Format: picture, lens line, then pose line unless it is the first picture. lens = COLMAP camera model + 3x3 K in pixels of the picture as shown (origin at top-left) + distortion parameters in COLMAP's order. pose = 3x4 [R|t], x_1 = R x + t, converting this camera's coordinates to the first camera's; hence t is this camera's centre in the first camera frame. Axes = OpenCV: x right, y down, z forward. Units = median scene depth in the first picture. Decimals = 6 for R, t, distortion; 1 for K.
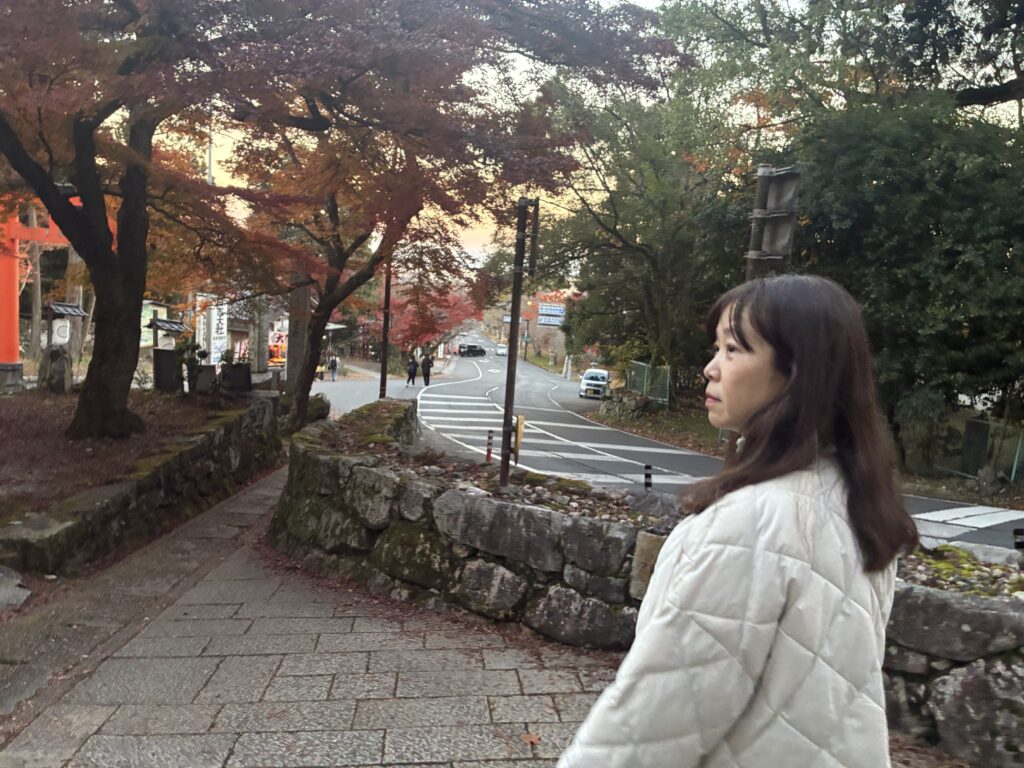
lens RADIAL K [[763.8, 0, 505.4], [0, 763.8, 375.8], [0, 0, 1]] dist [0.036997, -0.055828]
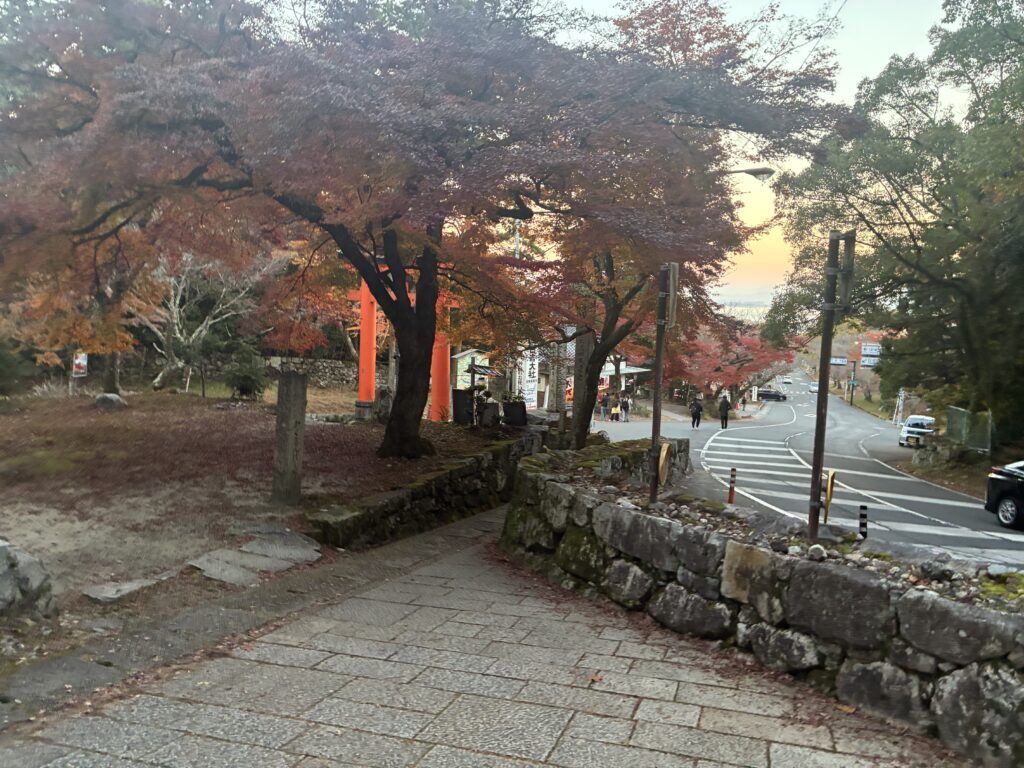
lens RADIAL K [[763.8, 0, 520.5], [0, 763.8, 373.1], [0, 0, 1]] dist [0.036997, -0.055828]
pose [[0.922236, -0.003911, -0.386608, 0.243741], [-0.019339, 0.998230, -0.056231, 0.012575], [0.386143, 0.059335, 0.920528, -0.172514]]
